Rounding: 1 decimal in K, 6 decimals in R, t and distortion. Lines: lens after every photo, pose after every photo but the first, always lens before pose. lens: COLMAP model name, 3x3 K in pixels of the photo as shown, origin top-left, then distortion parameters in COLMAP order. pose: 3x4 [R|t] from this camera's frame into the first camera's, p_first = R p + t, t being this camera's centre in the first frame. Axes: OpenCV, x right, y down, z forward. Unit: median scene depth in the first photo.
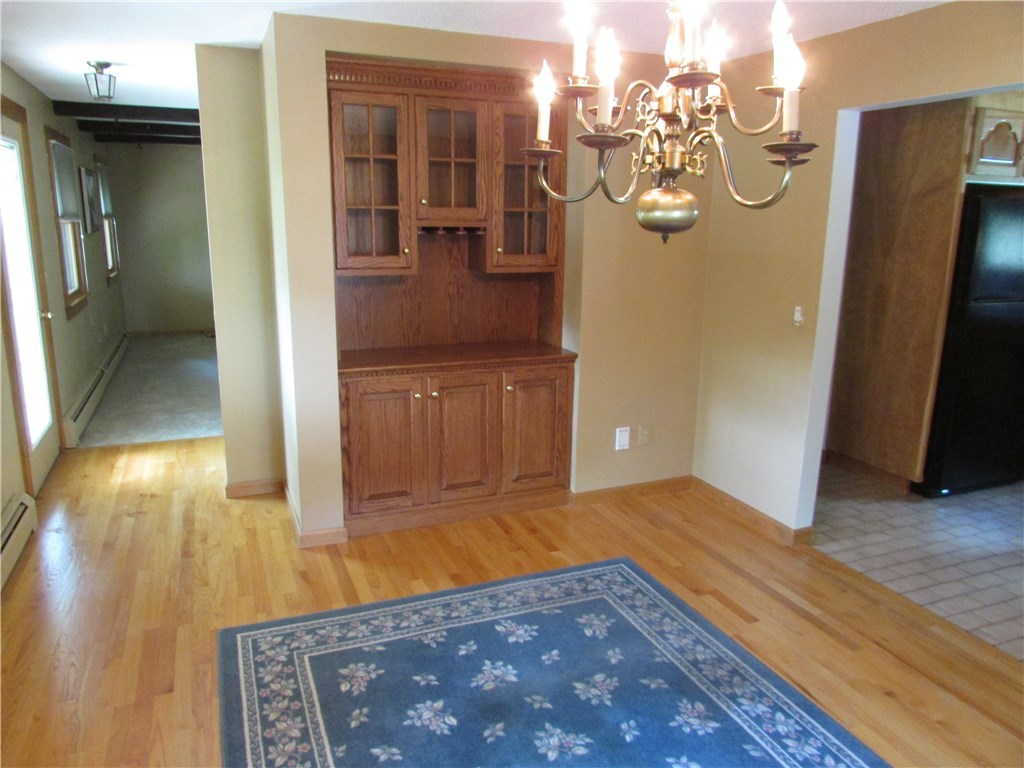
lens RADIAL K [[732.3, 0, 501.3], [0, 732.3, 384.1], [0, 0, 1]] dist [-0.036366, 0.026868]
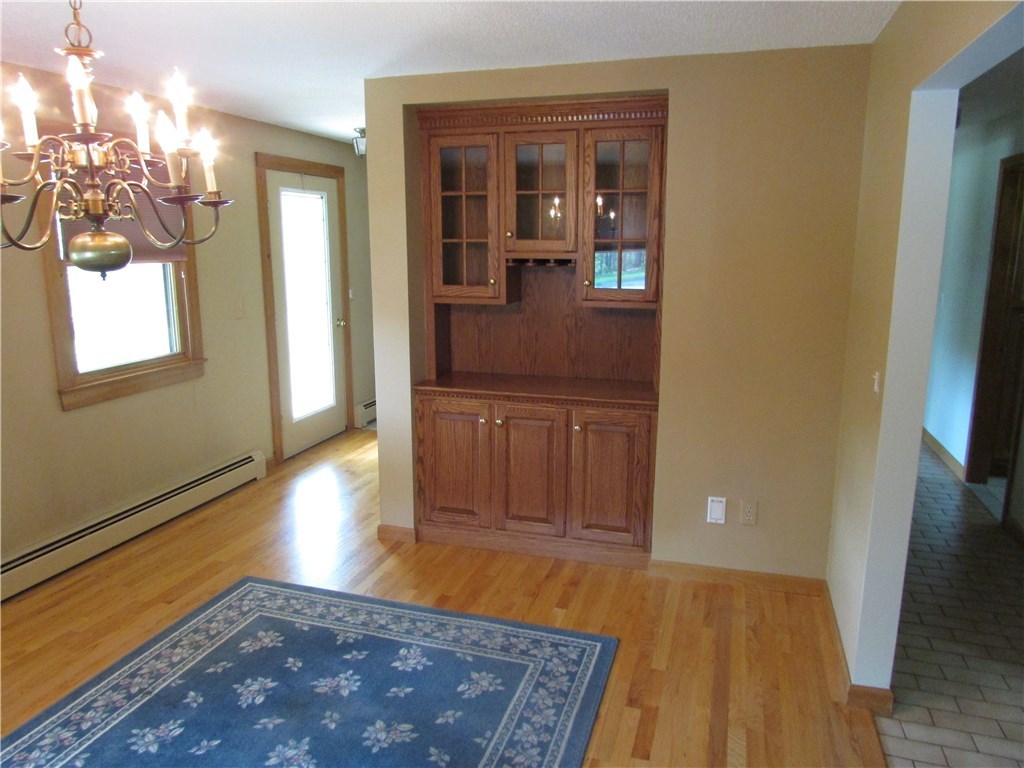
lens RADIAL K [[732.3, 0, 506.3], [0, 732.3, 383.3], [0, 0, 1]] dist [-0.036366, 0.026868]
pose [[0.763737, 0.109991, -0.636087, 0.570354], [-0.133535, 0.990983, 0.011026, -0.053476], [0.631564, 0.076519, 0.771538, 0.221908]]
